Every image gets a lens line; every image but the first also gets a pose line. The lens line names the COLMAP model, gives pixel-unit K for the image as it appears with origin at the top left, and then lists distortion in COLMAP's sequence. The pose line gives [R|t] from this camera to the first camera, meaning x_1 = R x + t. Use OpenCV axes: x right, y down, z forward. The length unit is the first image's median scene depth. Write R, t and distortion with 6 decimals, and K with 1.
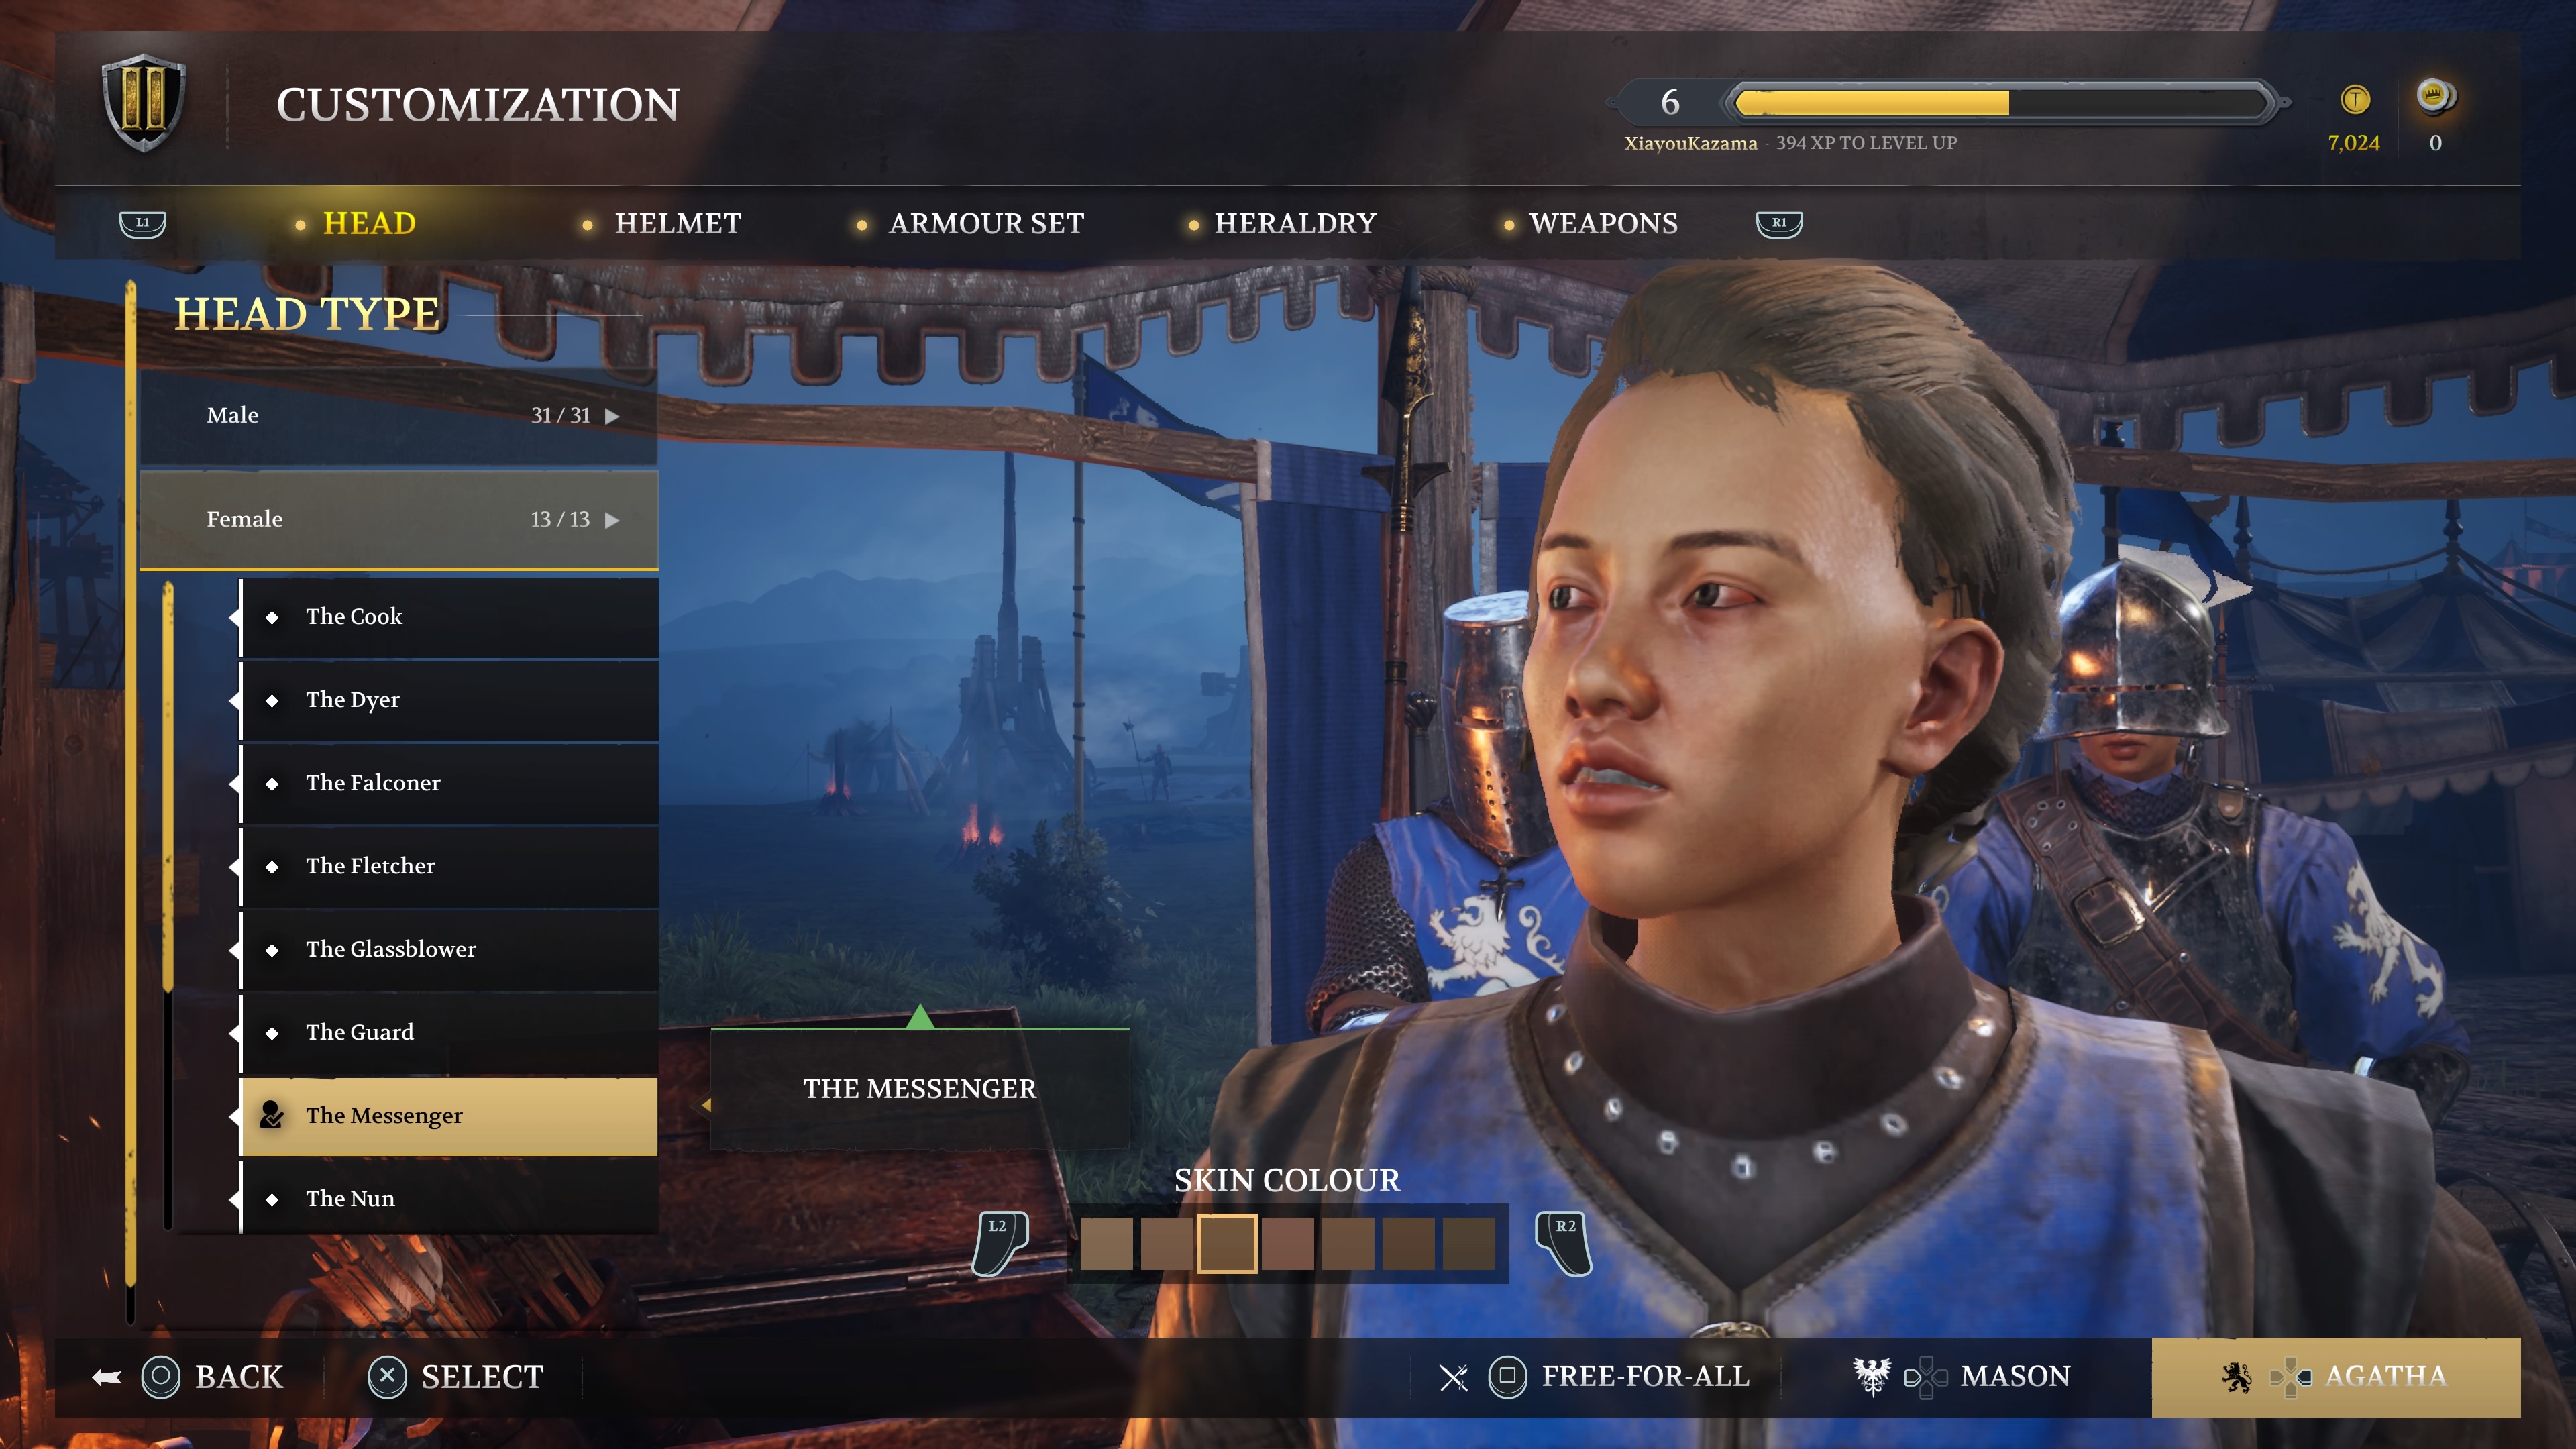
lens RADIAL K [[1992.2, 0, 1288.0], [0, 1992.2, 724.5], [0, 0, 1]] dist [0.000510, 0.000413]
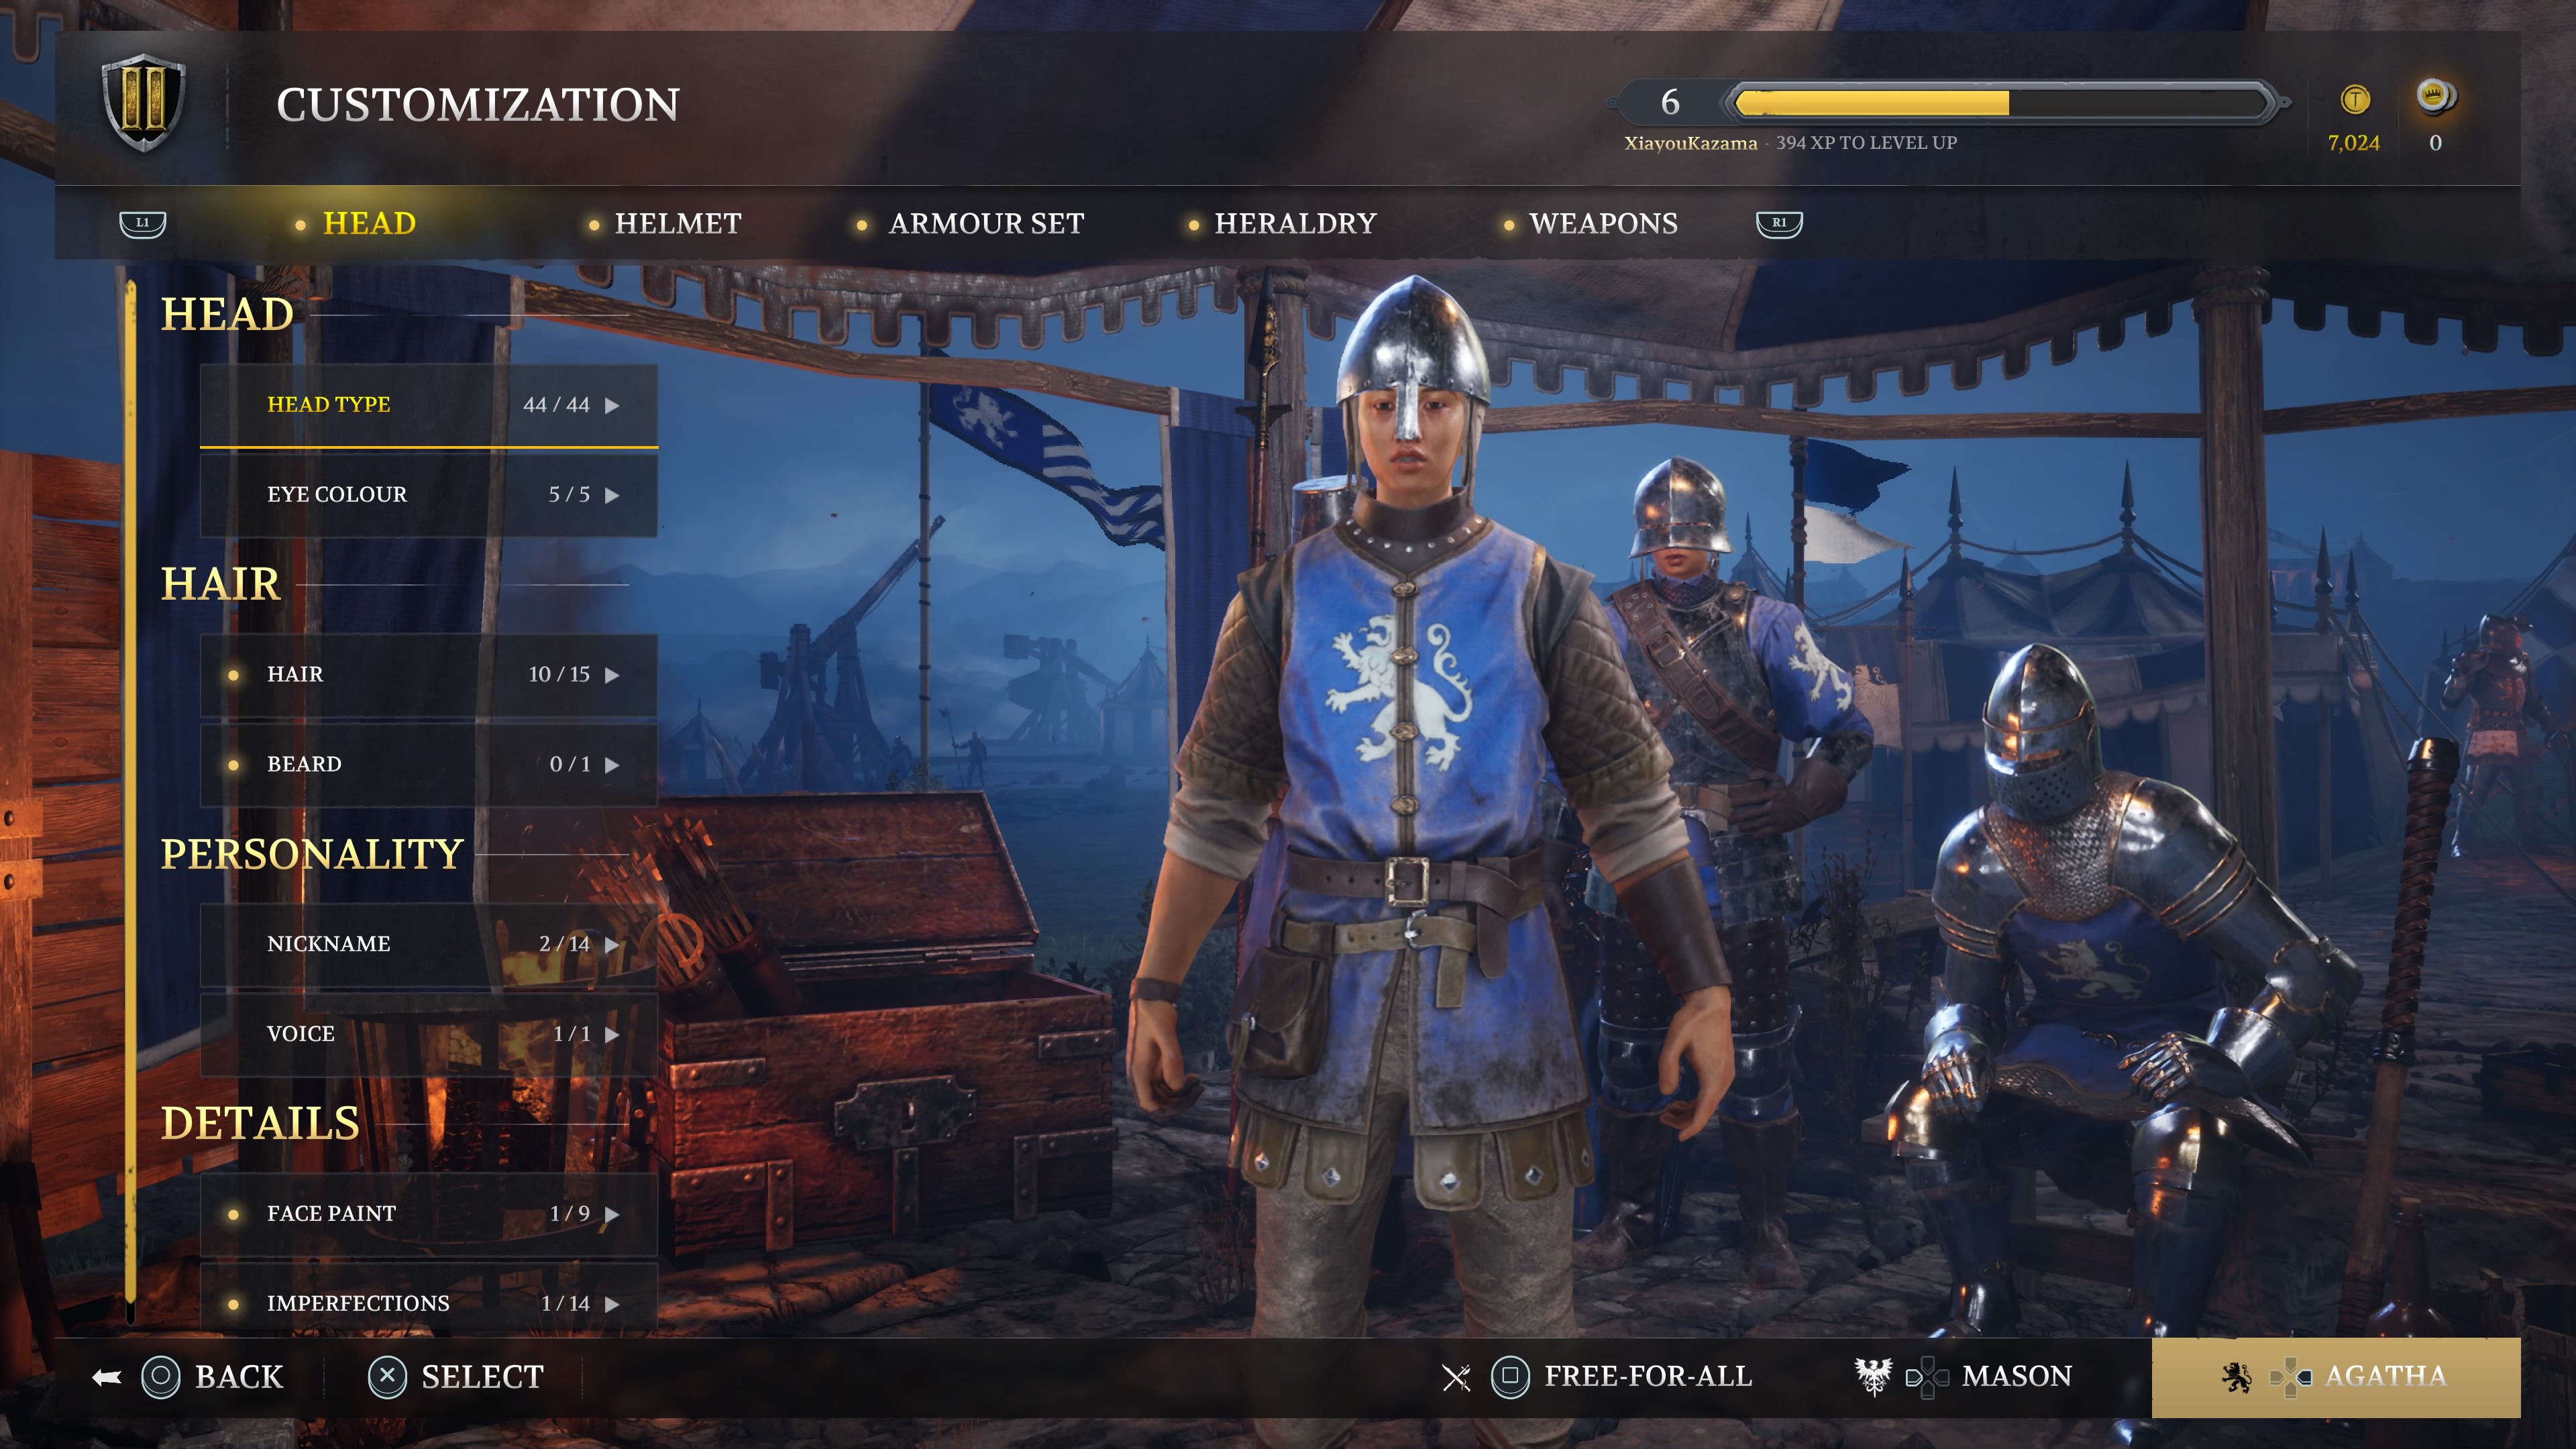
lens RADIAL K [[1992.2, 0, 1288.0], [0, 1992.2, 724.5], [0, 0, 1]] dist [0.000510, 0.000413]
pose [[0.995297, -0.000242, 0.096870, -0.070876], [0.000256, 1.000000, -0.000127, 0.114910], [-0.096870, 0.000151, 0.995297, -0.531726]]
